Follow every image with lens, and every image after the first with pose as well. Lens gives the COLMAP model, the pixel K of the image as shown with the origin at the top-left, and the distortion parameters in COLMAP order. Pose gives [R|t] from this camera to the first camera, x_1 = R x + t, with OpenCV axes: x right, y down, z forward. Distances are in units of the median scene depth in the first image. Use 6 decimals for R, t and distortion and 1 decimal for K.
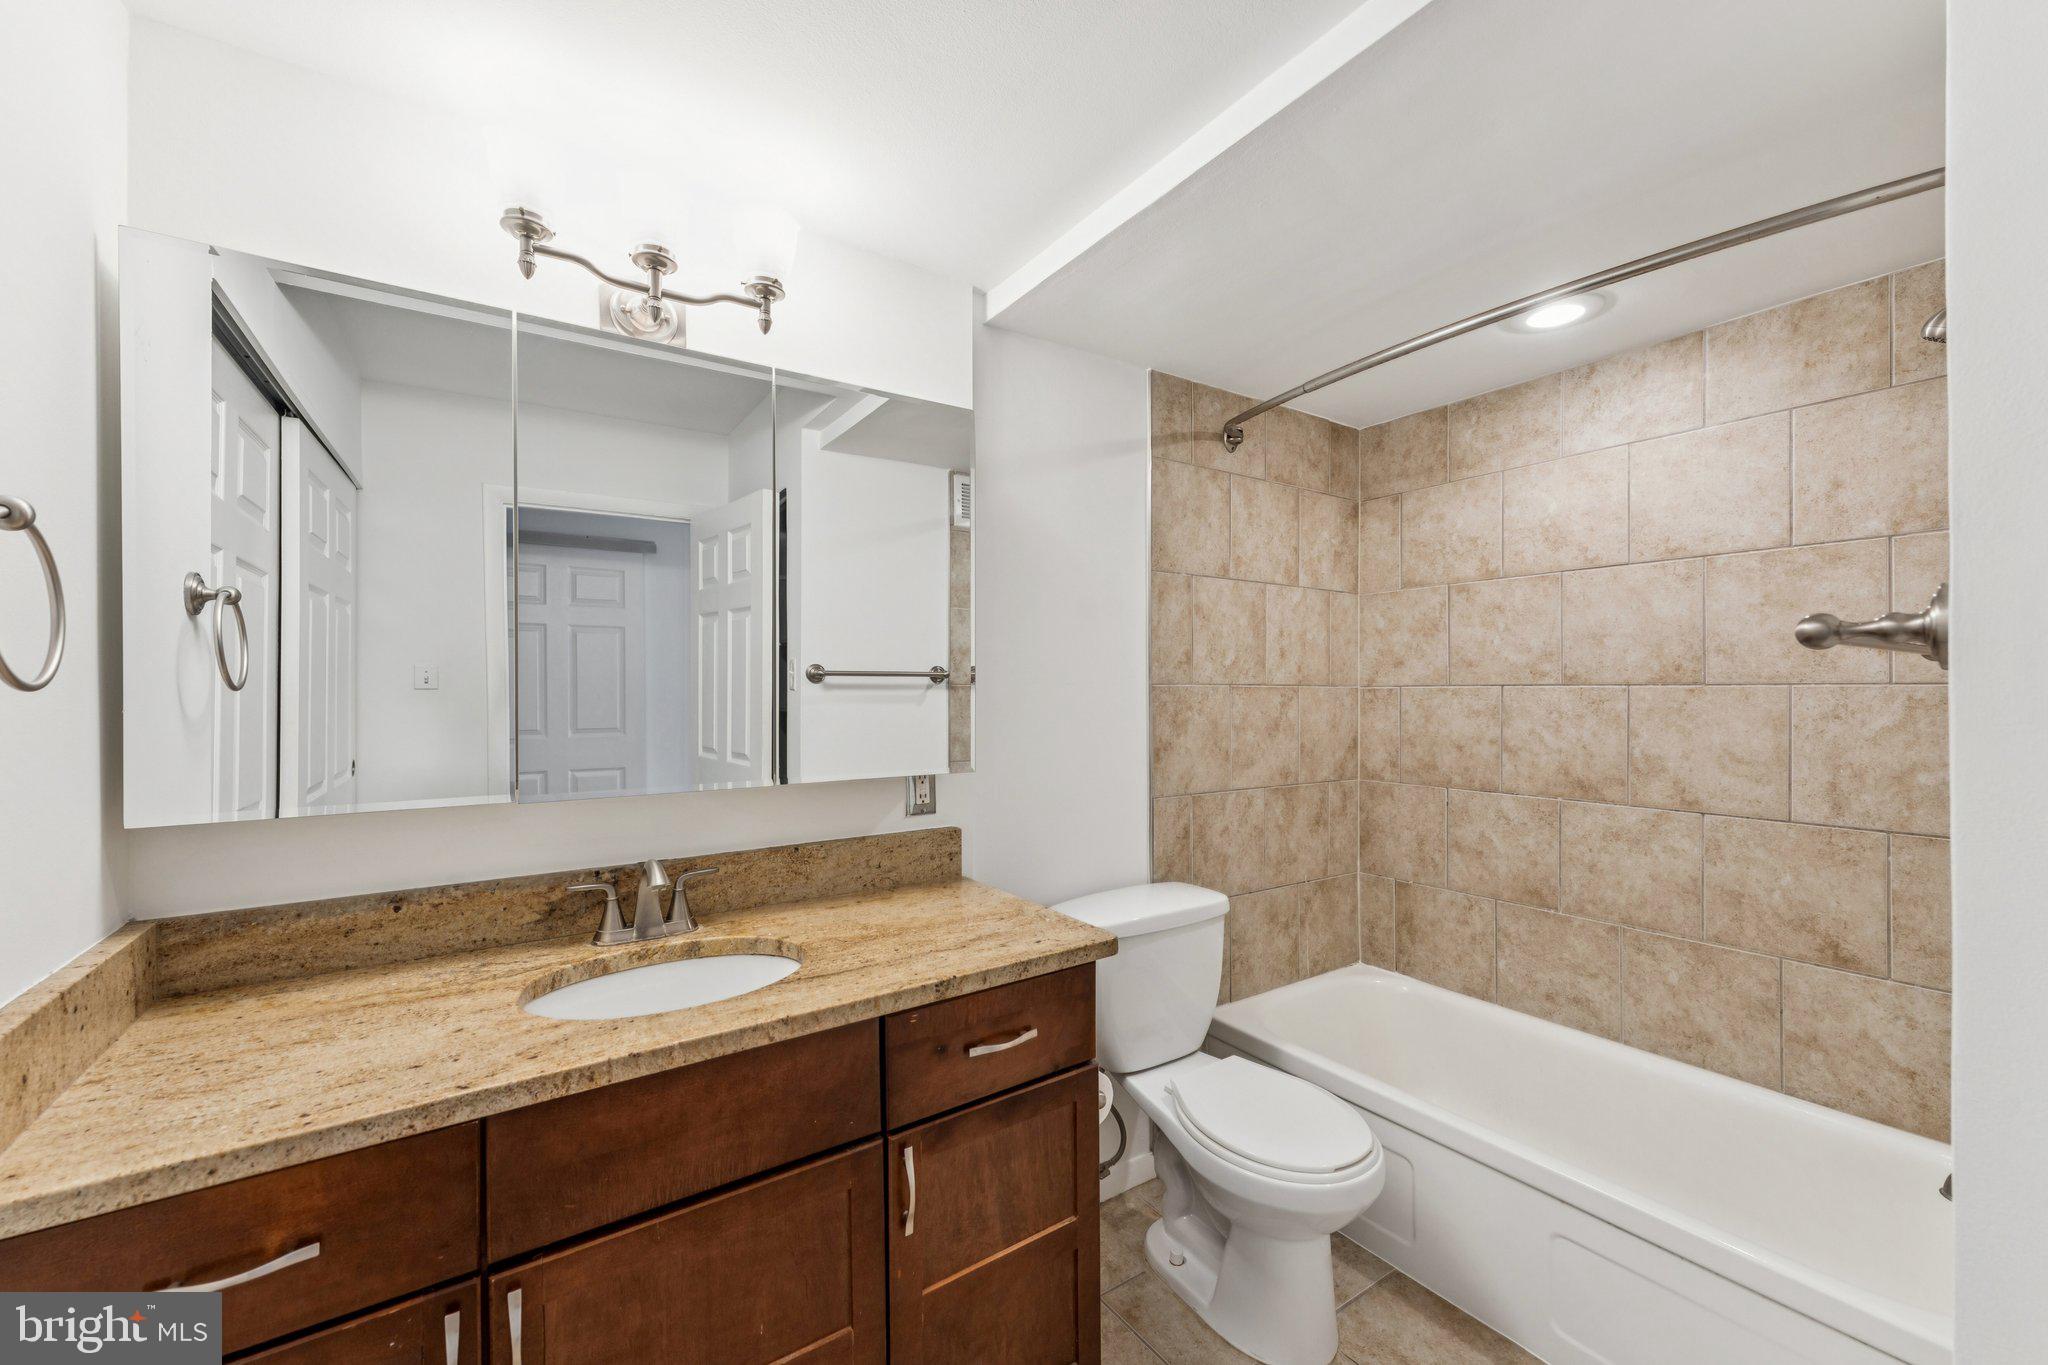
lens RADIAL K [[818.4, 0, 1029.1], [0, 818.4, 688.0], [0, 0, 1]] dist [0.008240, -0.000345]
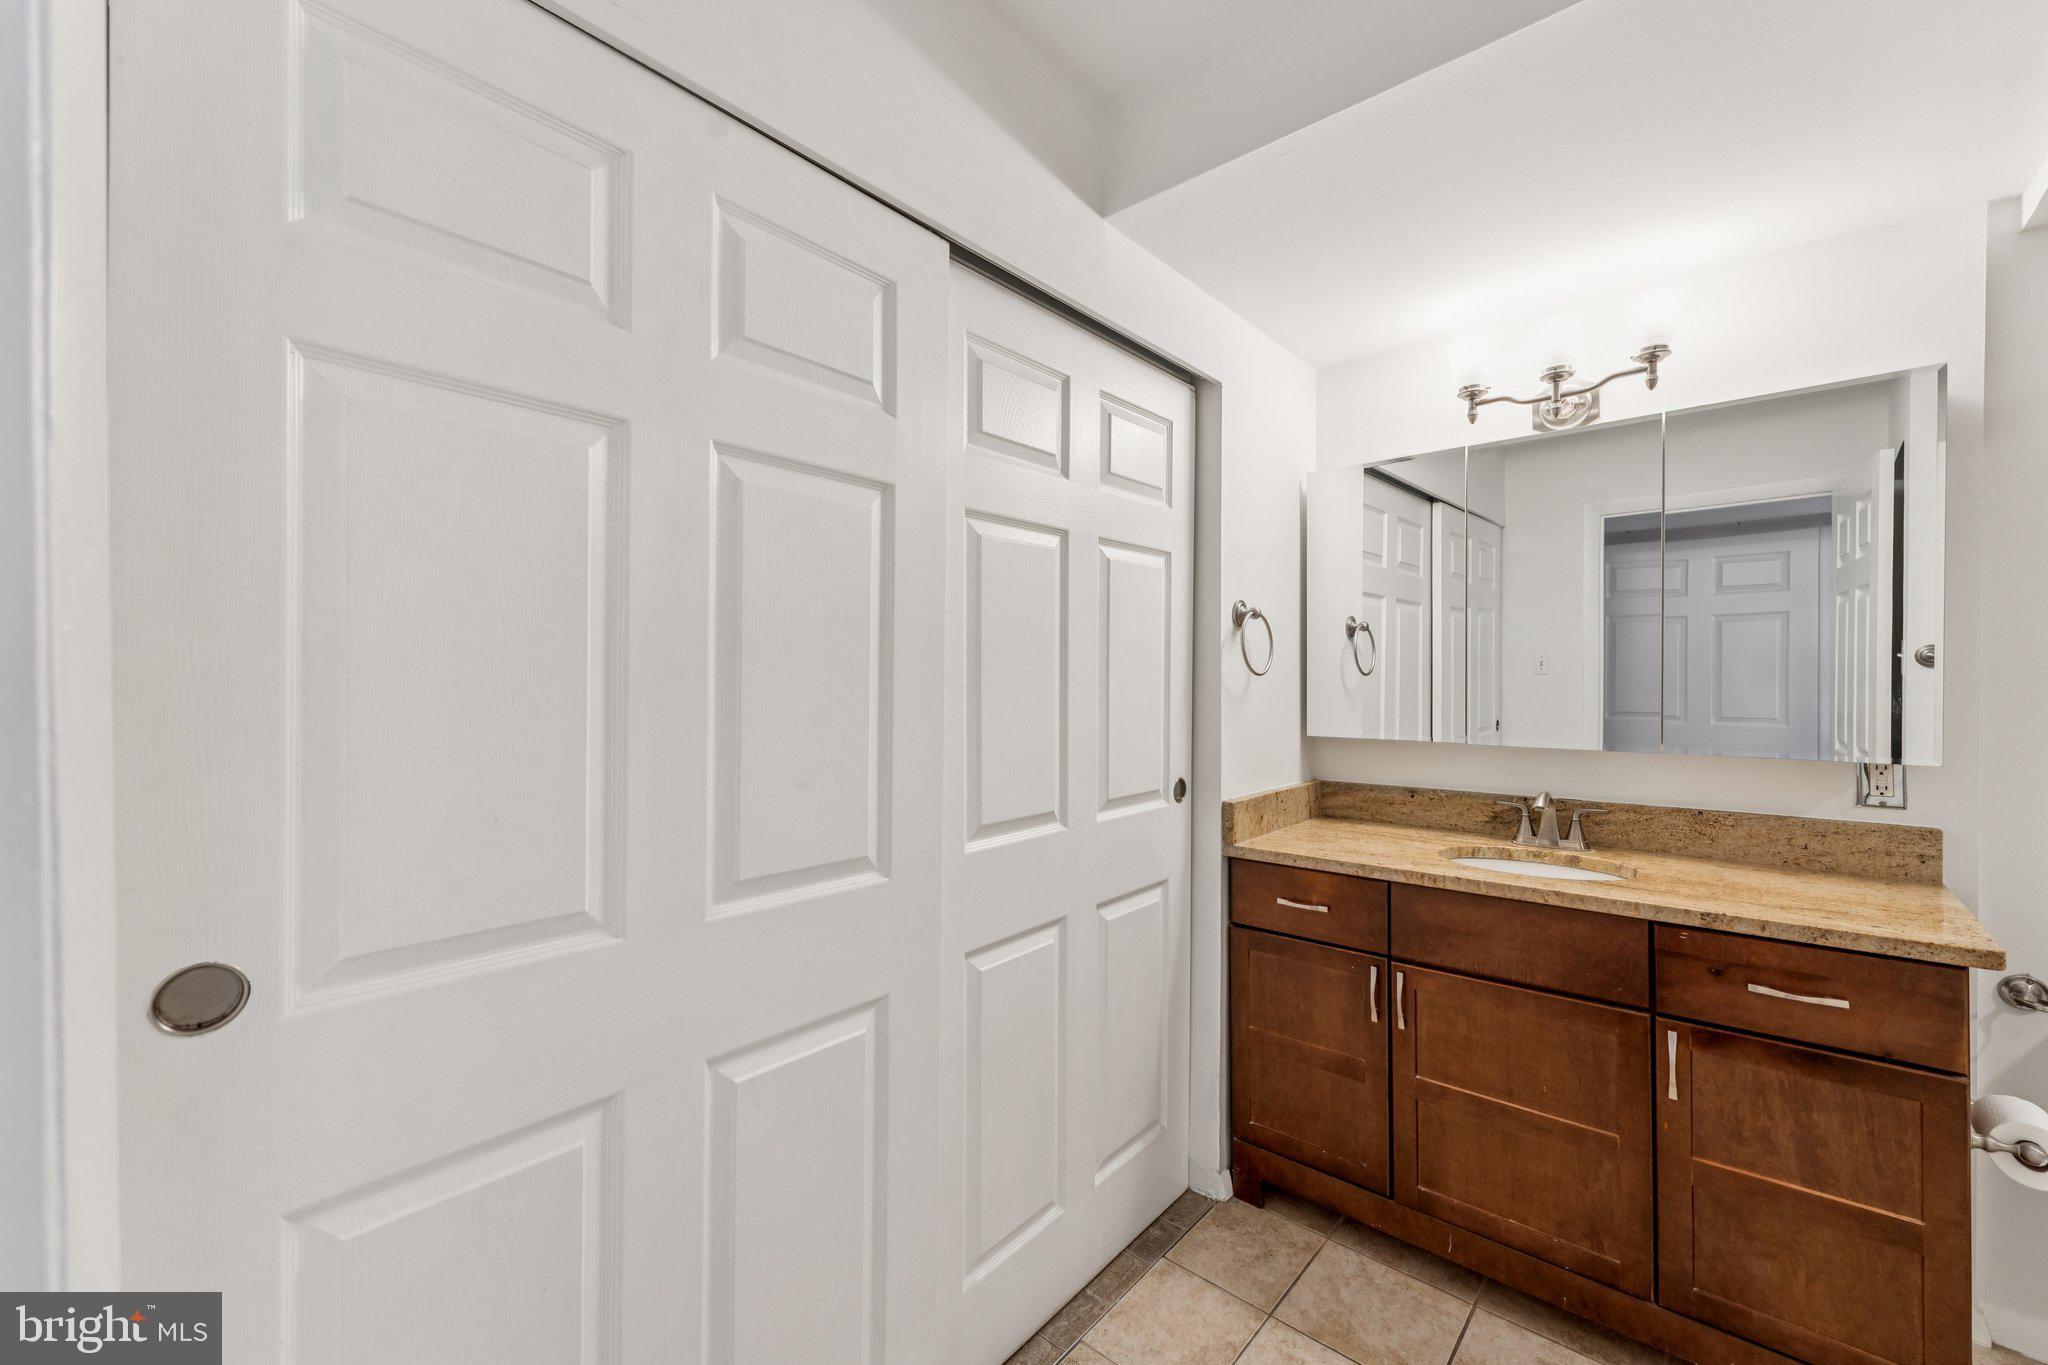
lens RADIAL K [[818.4, 0, 1029.1], [0, 818.4, 688.0], [0, 0, 1]] dist [0.008240, -0.000345]
pose [[0.251635, 0.013695, -0.967725, 0.756638], [-0.000539, 0.999902, 0.014010, 0.005010], [0.967822, -0.003004, 0.251618, -0.267463]]
